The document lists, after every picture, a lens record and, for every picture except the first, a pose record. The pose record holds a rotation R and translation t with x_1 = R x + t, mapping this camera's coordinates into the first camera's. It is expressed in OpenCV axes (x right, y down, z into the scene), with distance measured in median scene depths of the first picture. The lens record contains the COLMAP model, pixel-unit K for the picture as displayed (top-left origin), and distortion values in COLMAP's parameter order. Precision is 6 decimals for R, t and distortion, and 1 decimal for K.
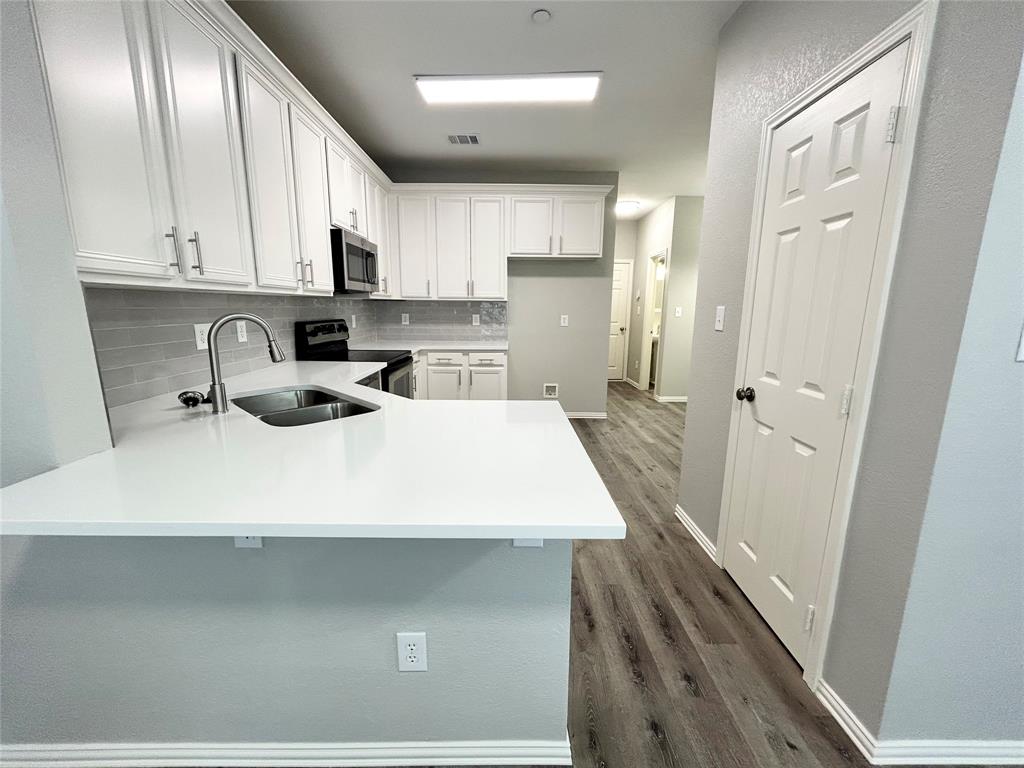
lens RADIAL K [[413.0, 0, 512.0], [0, 413.0, 384.0], [0, 0, 1]] dist [0.001460, 0.000119]
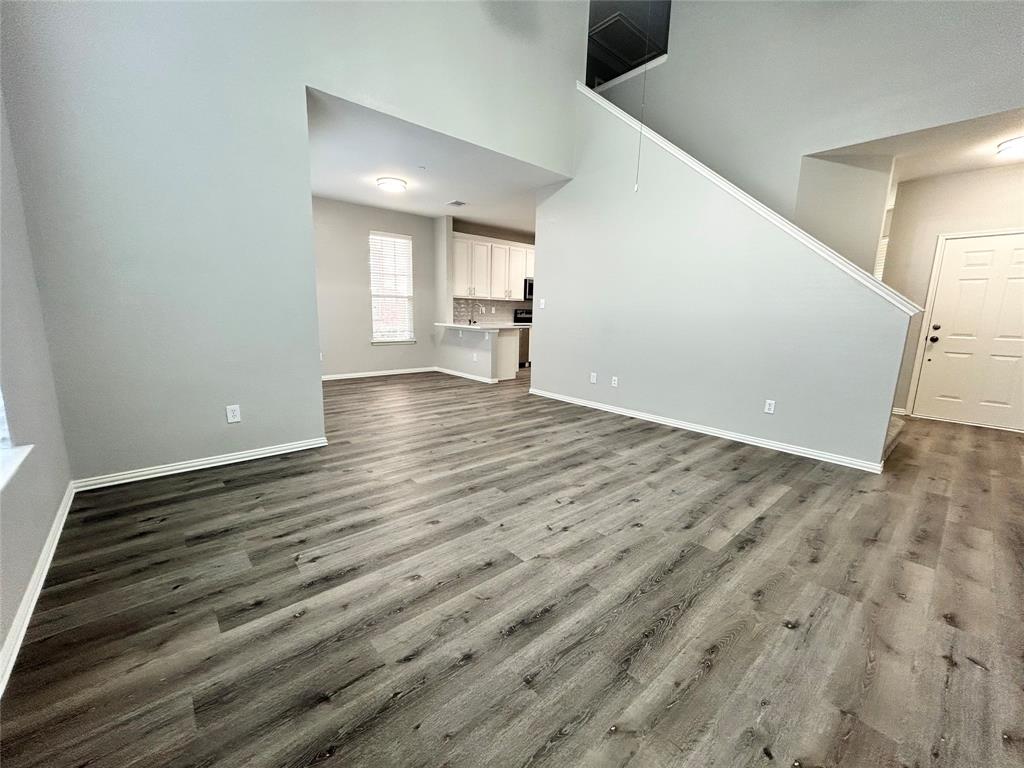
lens RADIAL K [[413.0, 0, 512.0], [0, 413.0, 384.0], [0, 0, 1]] dist [0.001460, 0.000119]
pose [[0.647732, 0.139062, -0.749069, 1.287250], [-0.159386, 0.986178, 0.045256, 0.183817], [0.745009, 0.090078, 0.660944, -0.697993]]
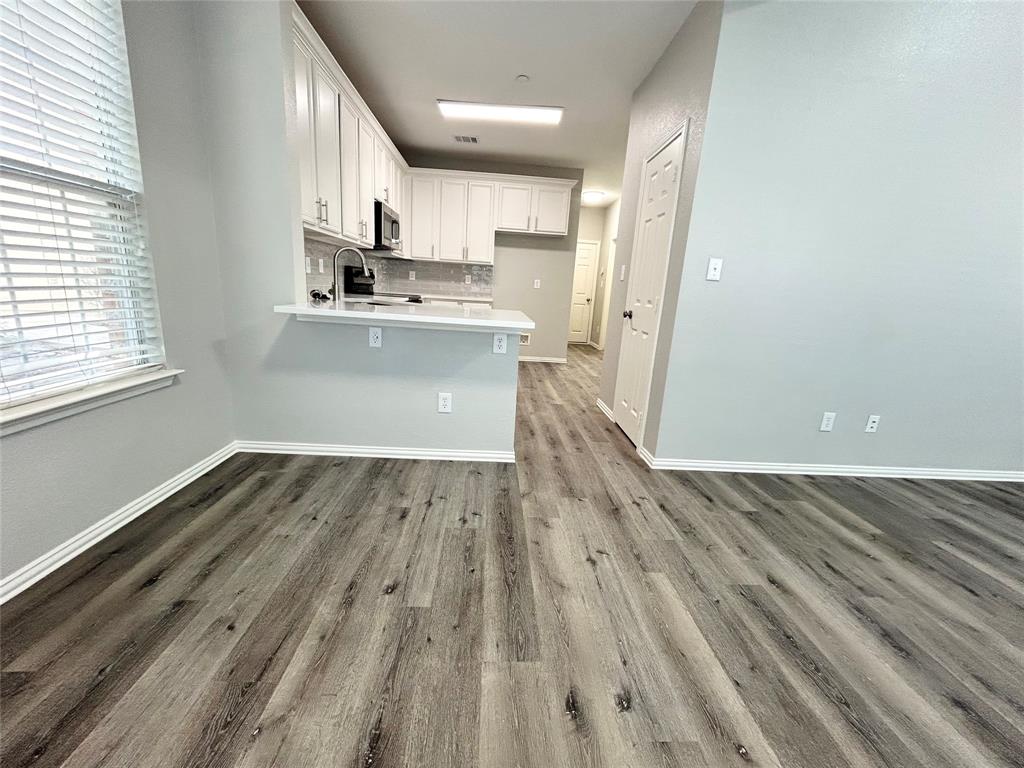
lens RADIAL K [[413.0, 0, 512.0], [0, 413.0, 384.0], [0, 0, 1]] dist [0.001460, 0.000119]
pose [[0.997908, 0.043937, 0.047429, 0.002012], [-0.045975, 0.998027, 0.042765, 0.119682], [-0.045456, -0.044856, 0.997959, -0.330624]]
